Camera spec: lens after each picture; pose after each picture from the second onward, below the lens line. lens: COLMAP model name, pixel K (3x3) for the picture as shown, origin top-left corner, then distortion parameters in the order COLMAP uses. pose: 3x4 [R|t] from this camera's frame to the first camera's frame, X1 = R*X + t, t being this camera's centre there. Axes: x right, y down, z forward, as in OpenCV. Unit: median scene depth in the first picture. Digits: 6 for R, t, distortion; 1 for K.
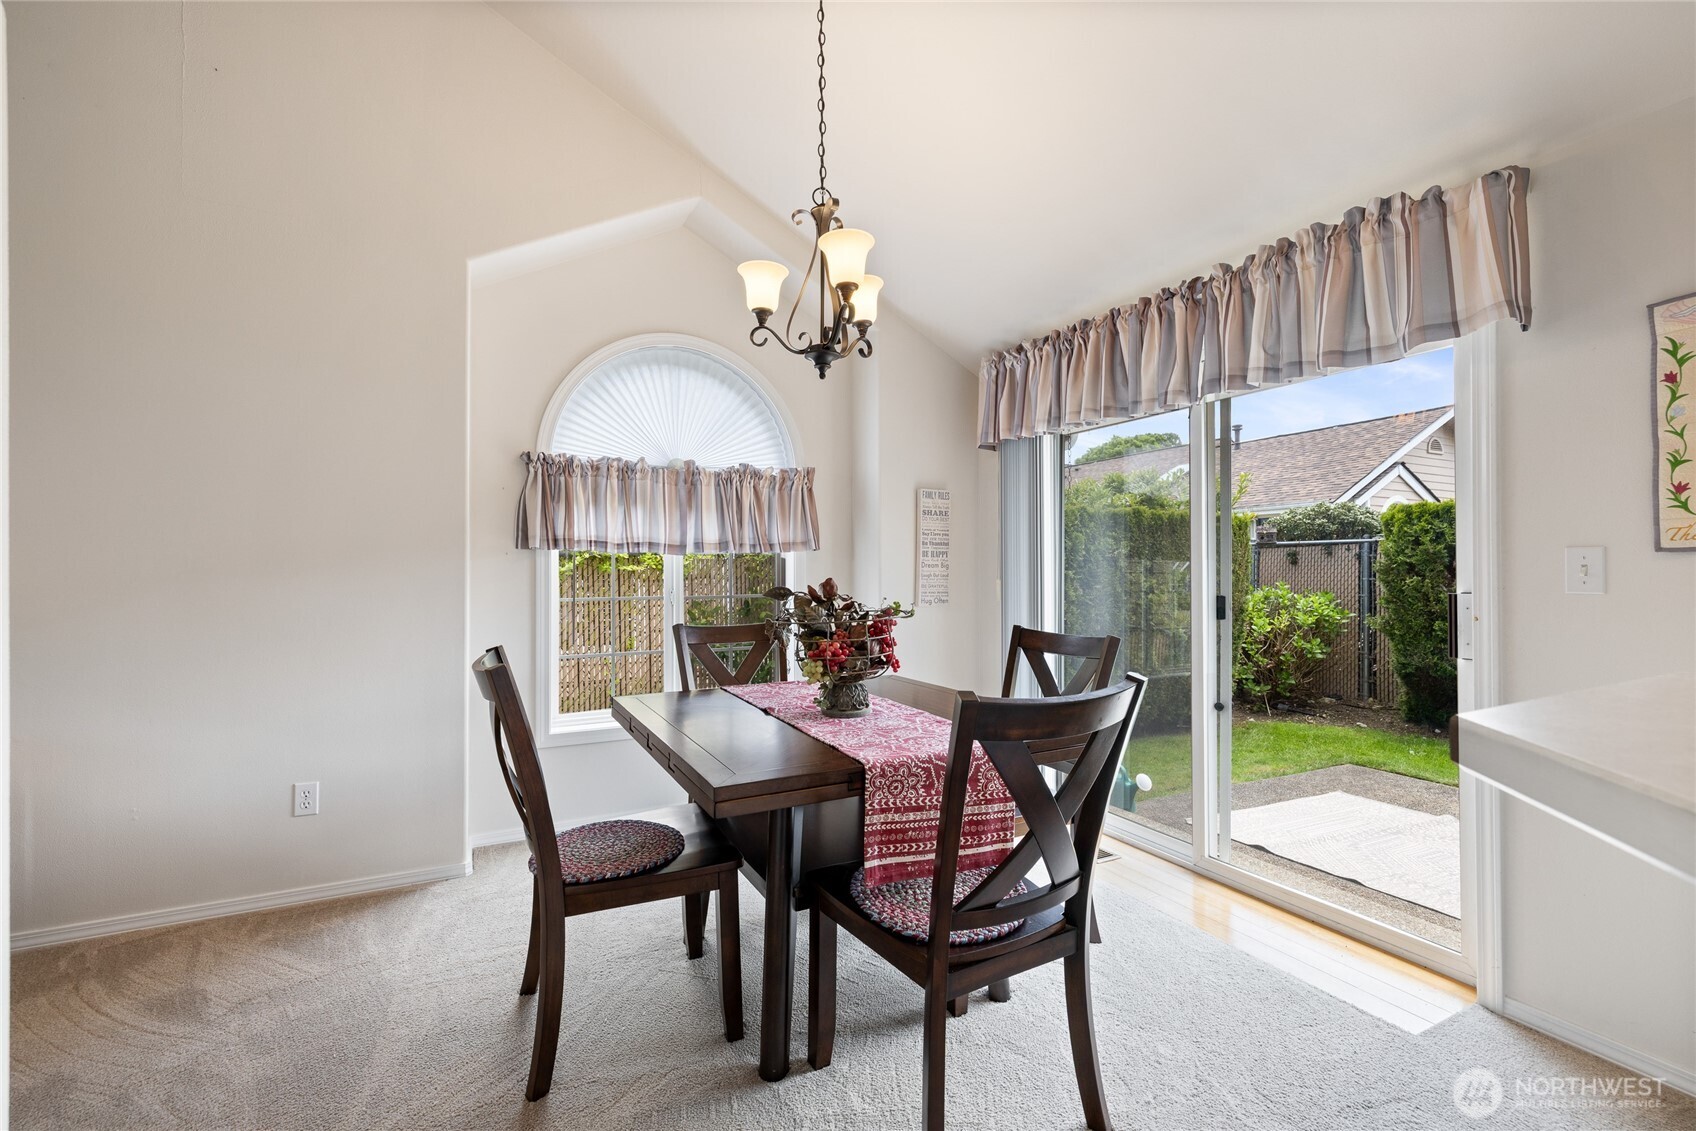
lens RADIAL K [[721.0, 0, 827.7], [0, 721.0, 567.8], [0, 0, 1]] dist [-0.001903, 0.001719]
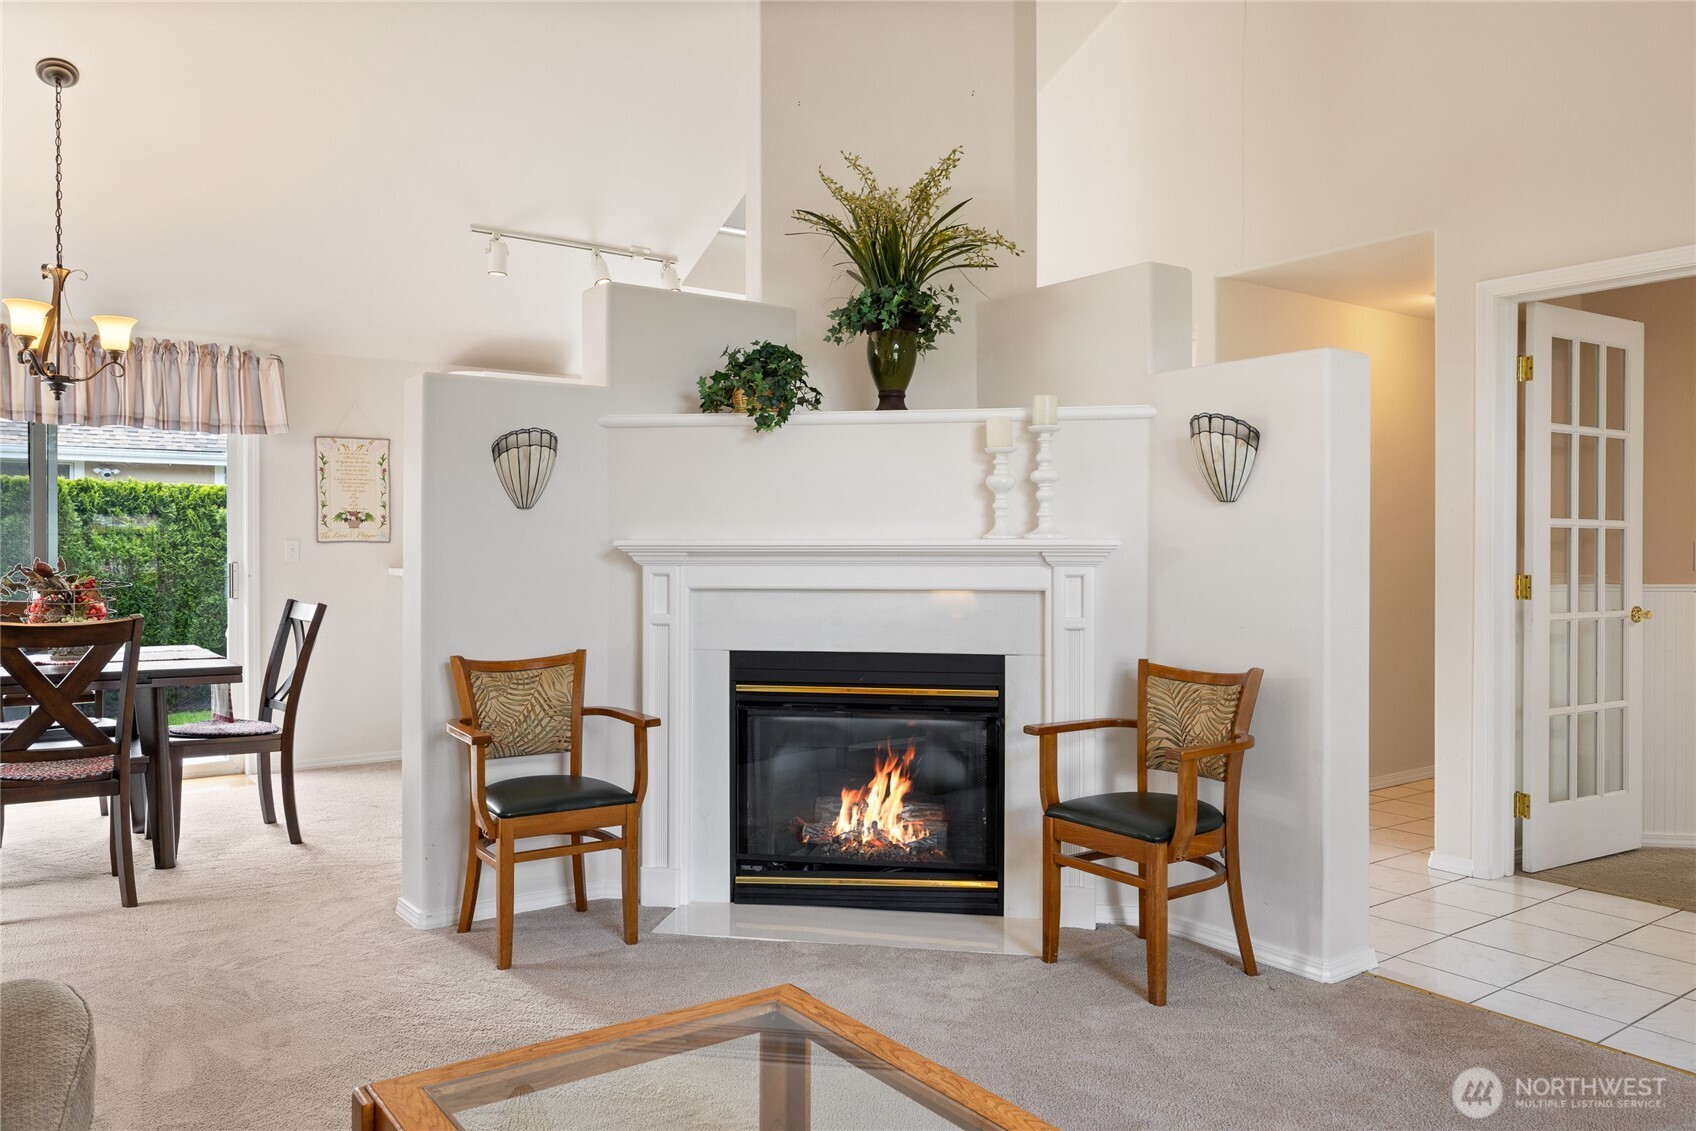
lens RADIAL K [[1197.8, 0, 807.9], [0, 1197.8, 552.1], [0, 0, 1]] dist [0.002394, -0.005358]
pose [[-0.150142, -0.001918, 0.988663, -2.374212], [-0.008046, 0.999967, 0.000718, -0.006031], [-0.988632, -0.007847, -0.150153, 0.006395]]
